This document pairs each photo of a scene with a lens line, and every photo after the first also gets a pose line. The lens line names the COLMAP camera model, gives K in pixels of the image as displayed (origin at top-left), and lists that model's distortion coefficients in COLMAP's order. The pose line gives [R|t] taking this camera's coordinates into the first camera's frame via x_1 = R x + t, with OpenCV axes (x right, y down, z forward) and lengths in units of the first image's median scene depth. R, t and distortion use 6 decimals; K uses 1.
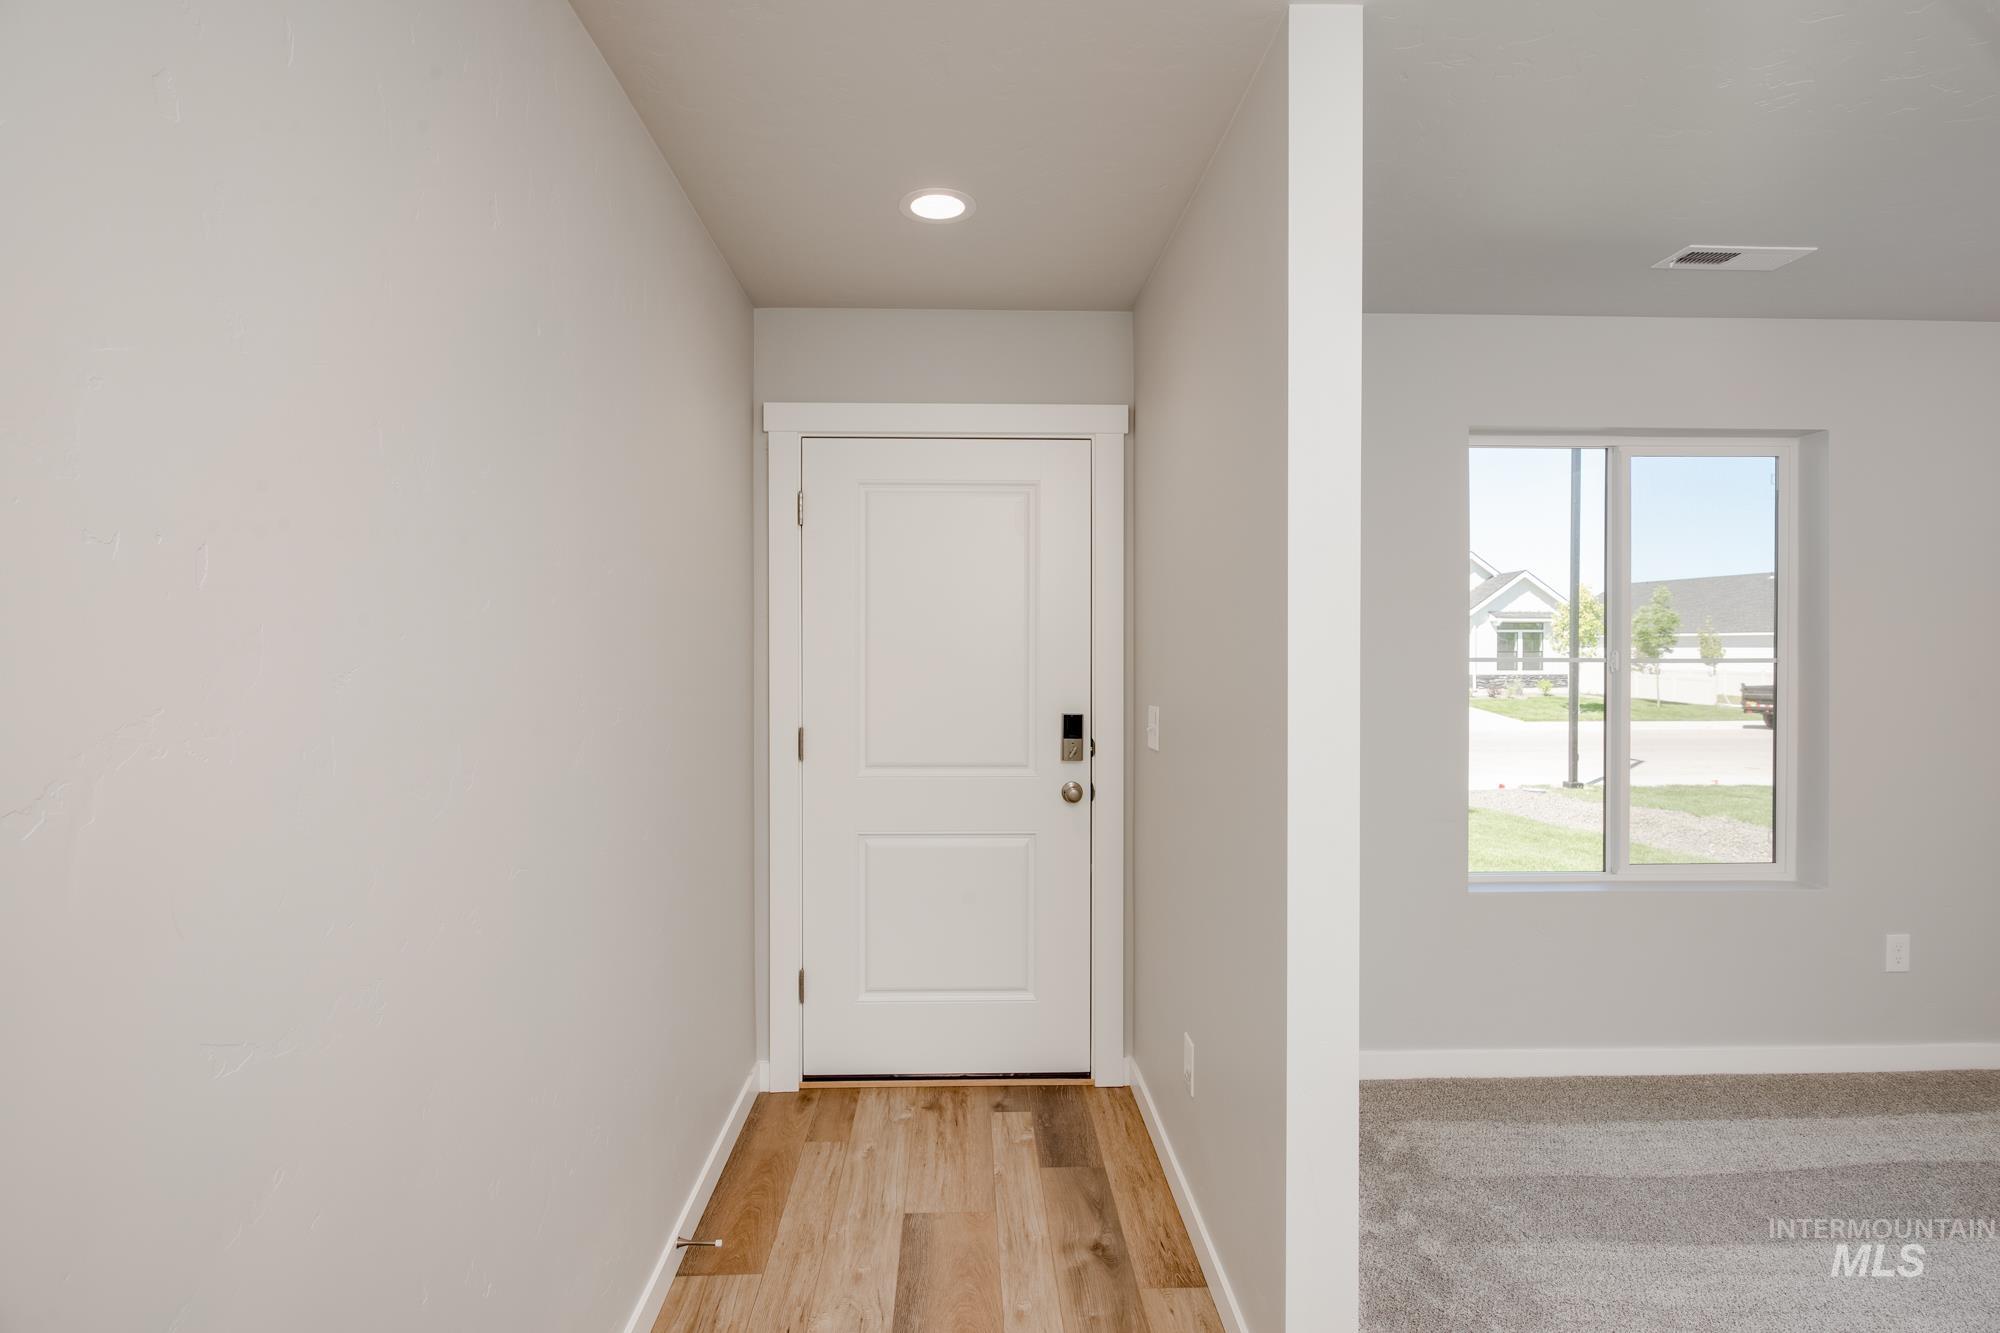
lens RADIAL K [[1001.5, 0, 1010.8], [0, 1001.5, 665.3], [0, 0, 1]] dist [-0.015269, 0.000729]
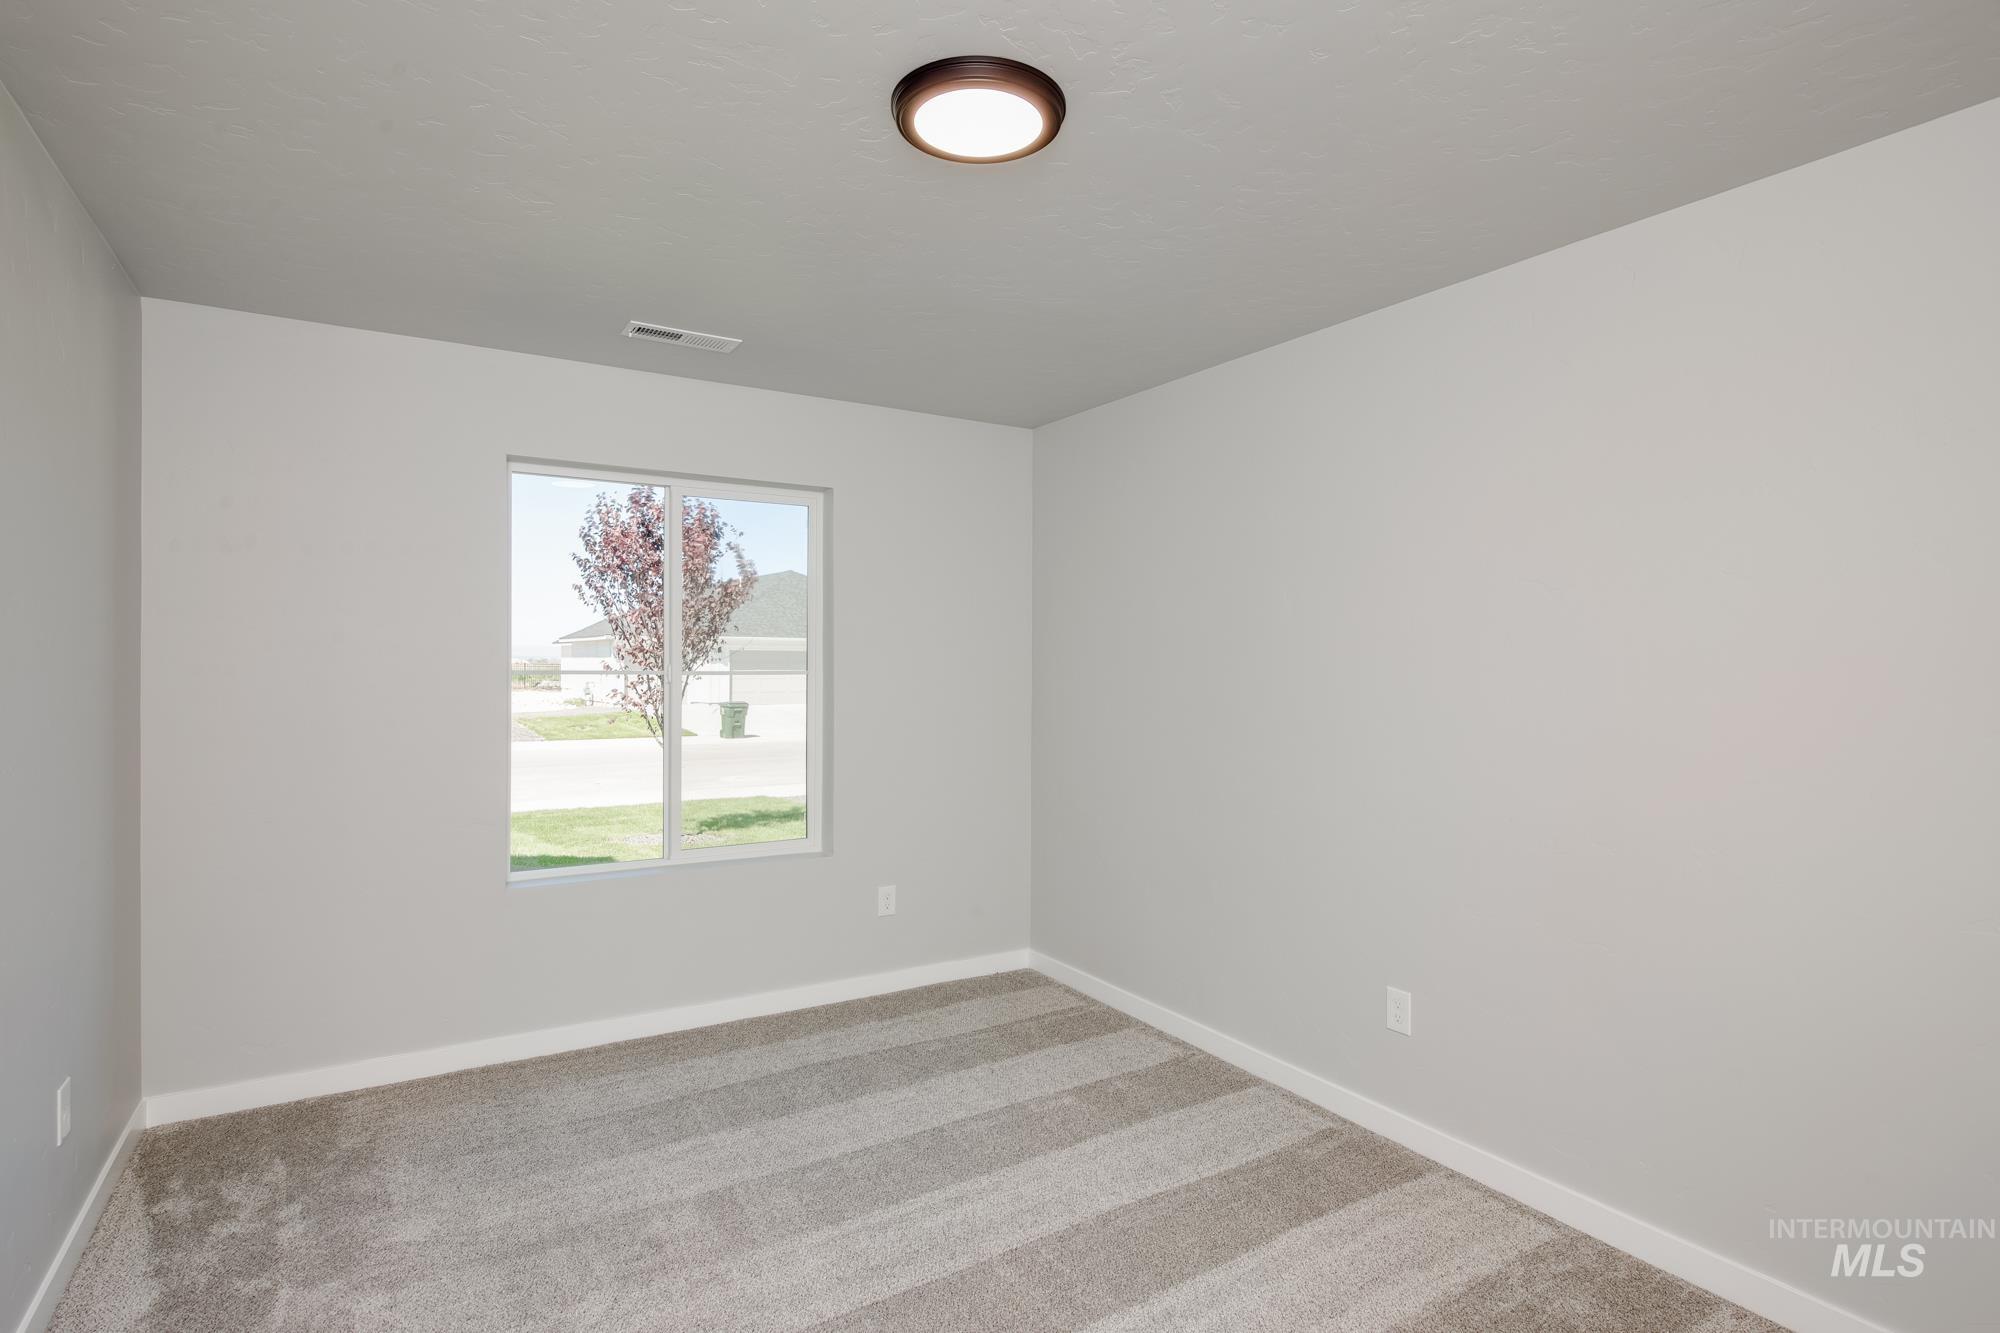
lens RADIAL K [[1001.5, 0, 1007.8], [0, 1001.5, 672.1], [0, 0, 1]] dist [-0.015269, 0.000729]
pose [[0.855695, 0.000112, 0.517480, 0.369052], [0.005611, 0.999939, -0.009495, 0.008396], [-0.517449, 0.011029, 0.855643, -0.198019]]
